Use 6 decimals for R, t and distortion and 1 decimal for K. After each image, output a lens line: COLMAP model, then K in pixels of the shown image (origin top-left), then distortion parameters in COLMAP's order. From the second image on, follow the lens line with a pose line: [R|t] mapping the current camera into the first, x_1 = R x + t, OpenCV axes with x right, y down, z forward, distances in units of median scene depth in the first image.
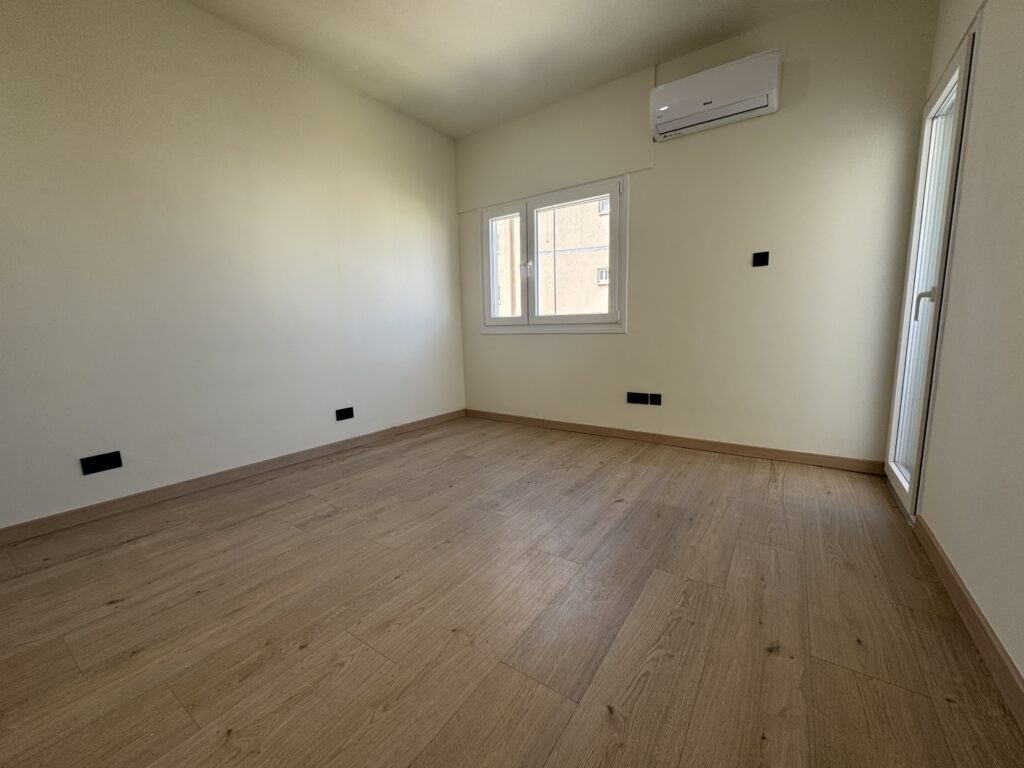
lens RADIAL K [[408.8, 0, 516.1], [0, 408.8, 384.4], [0, 0, 1]] dist [-0.003133, 0.000673]
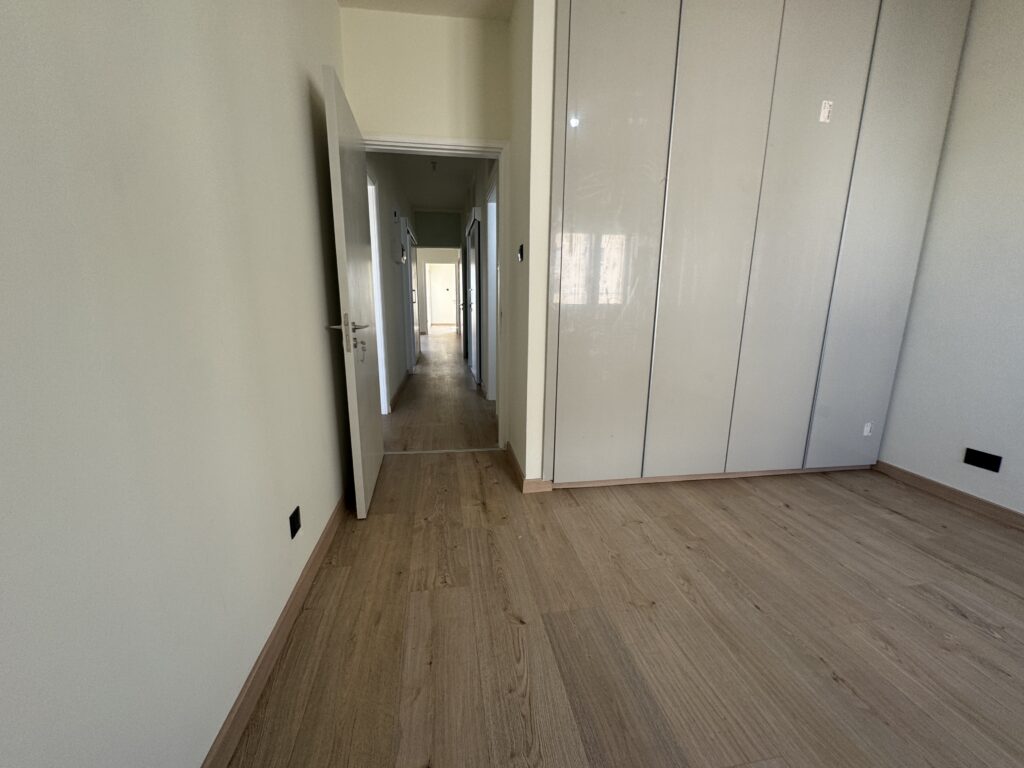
lens RADIAL K [[408.8, 0, 515.2], [0, 408.8, 386.4], [0, 0, 1]] dist [-0.003133, 0.000673]
pose [[-0.716579, 0.162186, -0.678388, 0.530093], [-0.088331, 0.943660, 0.318910, -0.217290], [0.691891, 0.288447, -0.661881, 0.822046]]
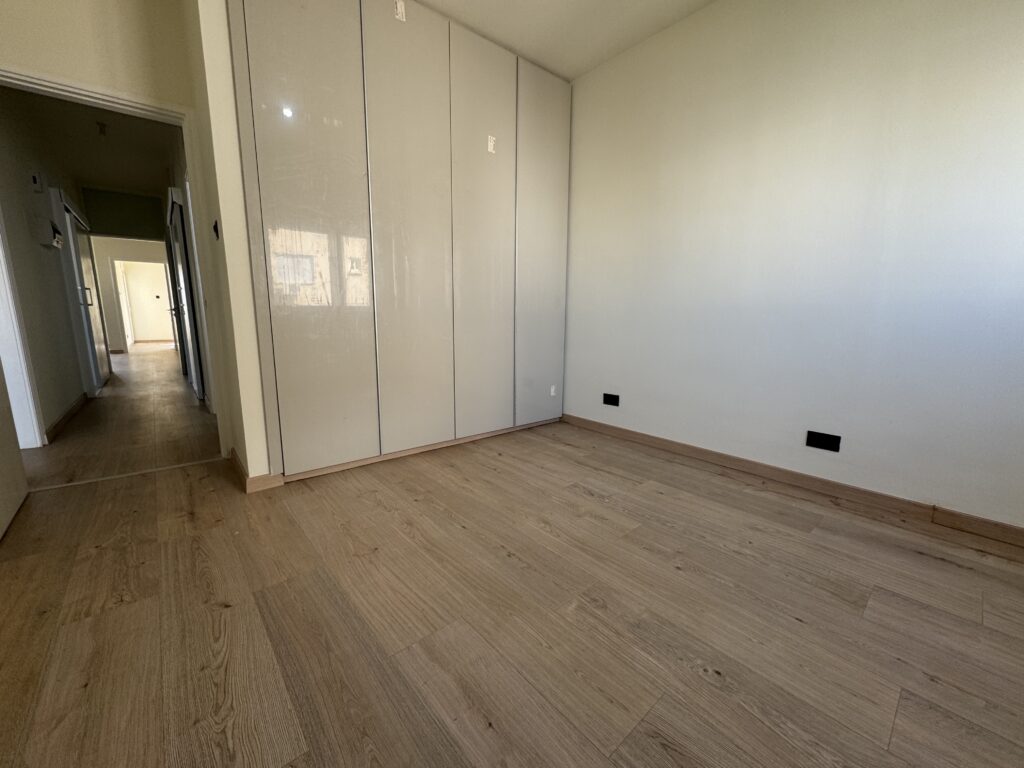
lens RADIAL K [[408.8, 0, 513.4], [0, 408.8, 385.0], [0, 0, 1]] dist [-0.003133, 0.000673]
pose [[-0.259242, 0.182709, -0.948373, 0.545963], [-0.133688, 0.965702, 0.222591, -0.159678], [0.956515, 0.184491, -0.225924, 1.001209]]
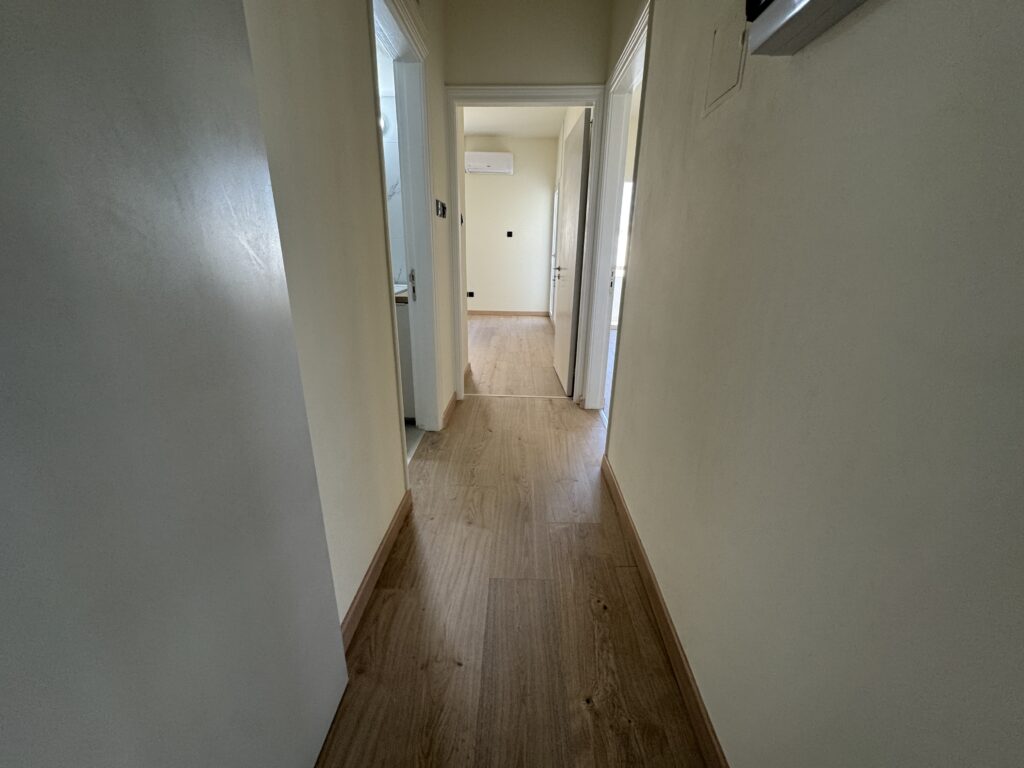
lens RADIAL K [[408.8, 0, 516.6], [0, 408.8, 387.0], [0, 0, 1]] dist [-0.003133, 0.000673]
pose [[0.832183, -0.150876, 0.533580, -1.120666], [0.044140, 0.977242, 0.207485, 0.122992], [-0.552741, -0.149113, 0.819904, -1.618959]]
